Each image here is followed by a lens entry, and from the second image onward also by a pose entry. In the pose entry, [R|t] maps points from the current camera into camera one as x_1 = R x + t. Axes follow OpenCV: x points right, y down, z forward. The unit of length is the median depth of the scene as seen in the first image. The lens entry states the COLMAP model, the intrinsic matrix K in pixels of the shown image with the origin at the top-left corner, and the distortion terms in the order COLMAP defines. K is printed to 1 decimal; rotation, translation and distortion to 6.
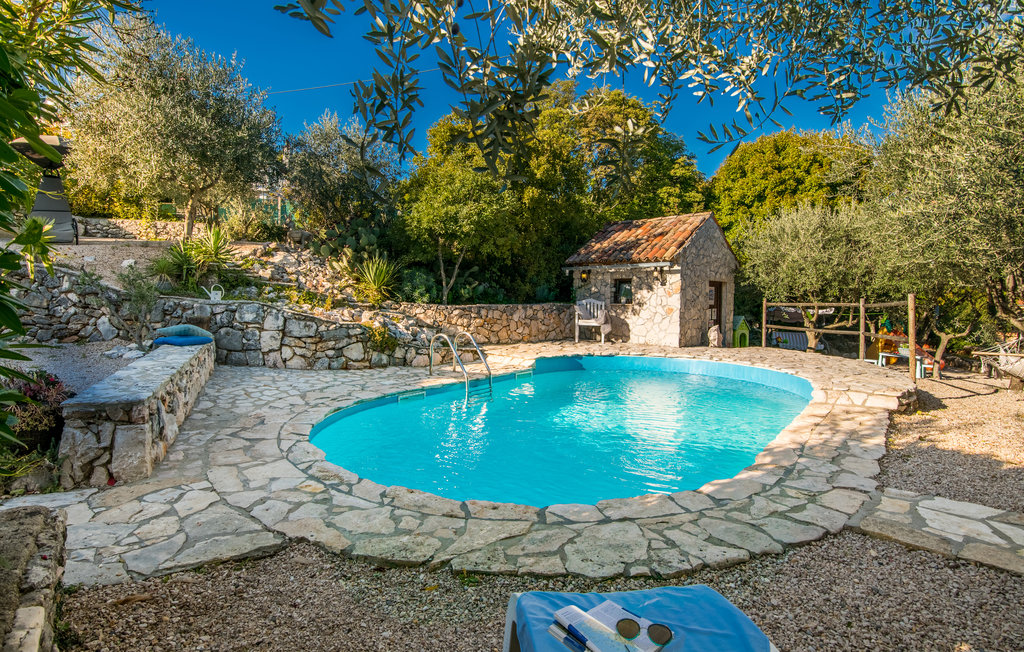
lens RADIAL K [[494.7, 0, 498.9], [0, 494.7, 300.3], [0, 0, 1]] dist [-0.006649, -0.000887]
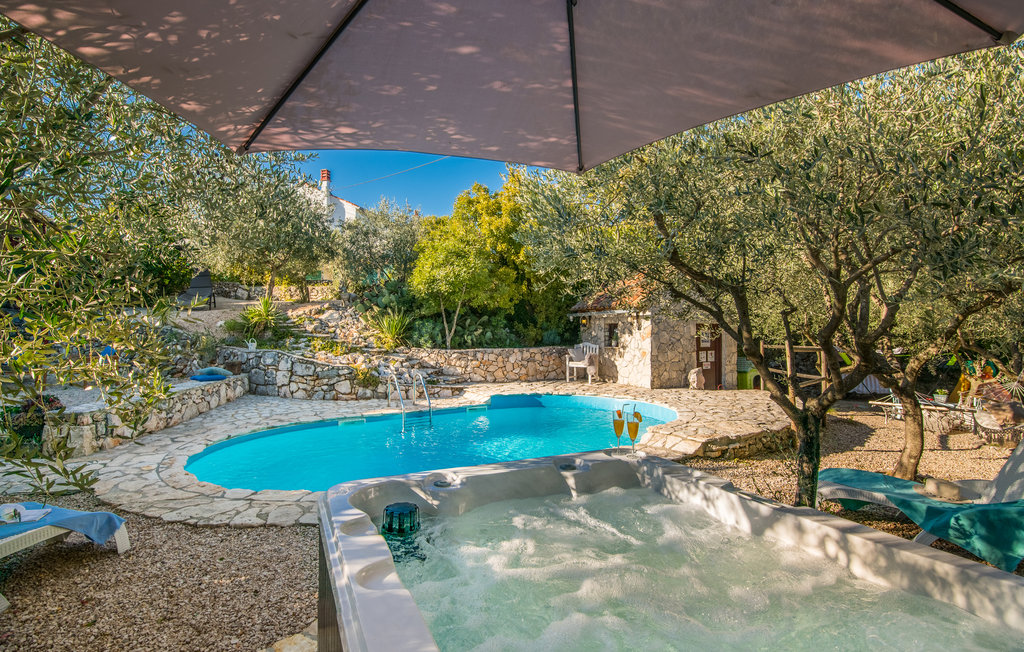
lens RADIAL K [[472.6, 0, 510.2], [0, 472.6, 327.4], [0, 0, 1]] dist [-0.003503, -0.000250]
pose [[0.950885, -0.018569, -0.308987, 0.416036], [0.012198, 0.999672, -0.022539, -0.017635], [0.309304, 0.017663, 0.950799, -0.057322]]
